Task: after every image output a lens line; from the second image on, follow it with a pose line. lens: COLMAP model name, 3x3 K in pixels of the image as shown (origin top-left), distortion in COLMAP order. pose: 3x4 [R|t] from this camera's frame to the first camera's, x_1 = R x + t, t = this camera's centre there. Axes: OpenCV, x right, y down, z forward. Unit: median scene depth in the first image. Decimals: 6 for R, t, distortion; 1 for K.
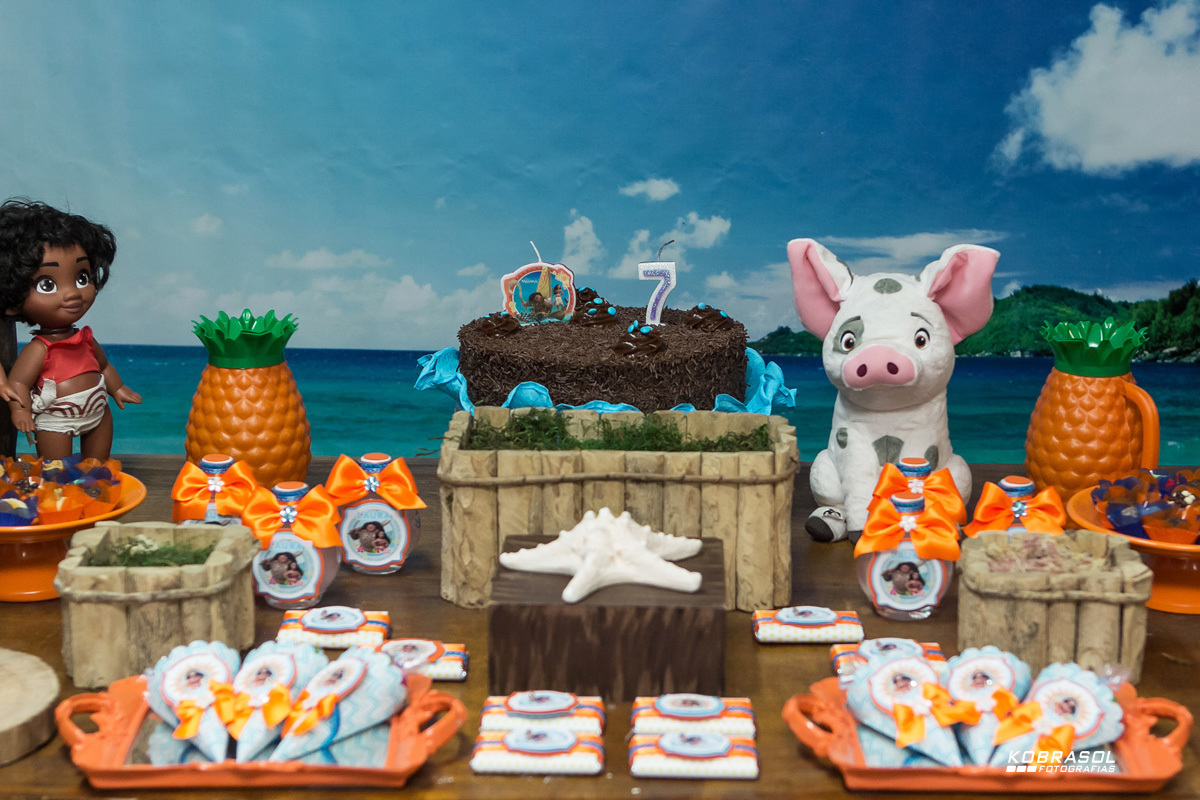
lens RADIAL K [[2326.5, 0, 599.3], [0, 2326.5, 406.4], [0, 0, 1]] dist [-0.031334, 0.000000]
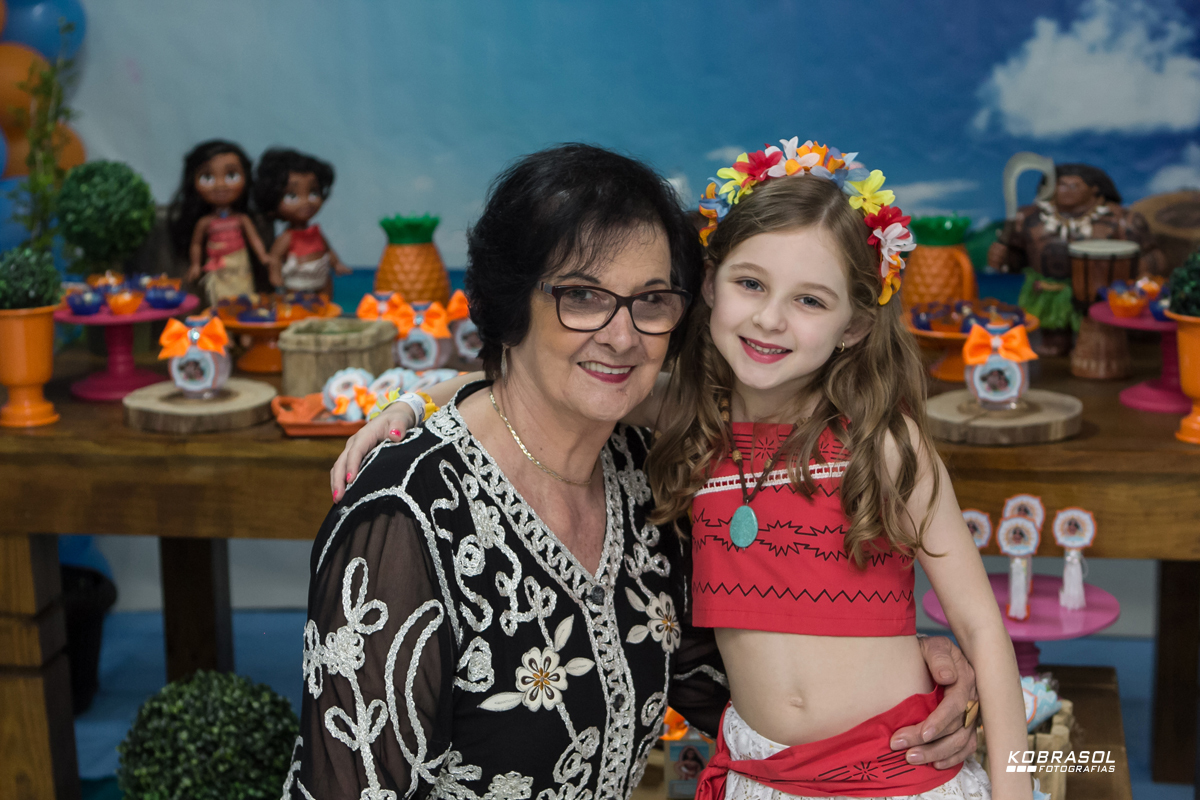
lens RADIAL K [[2306.1, 0, 596.0], [0, 2306.1, 394.7], [0, 0, 1]] dist [-0.021447, 0.000000]
pose [[0.988517, 0.003496, -0.151072, 0.223070], [-0.007722, 0.999595, -0.027400, 0.132282], [0.150915, 0.028252, 0.988143, -0.575780]]
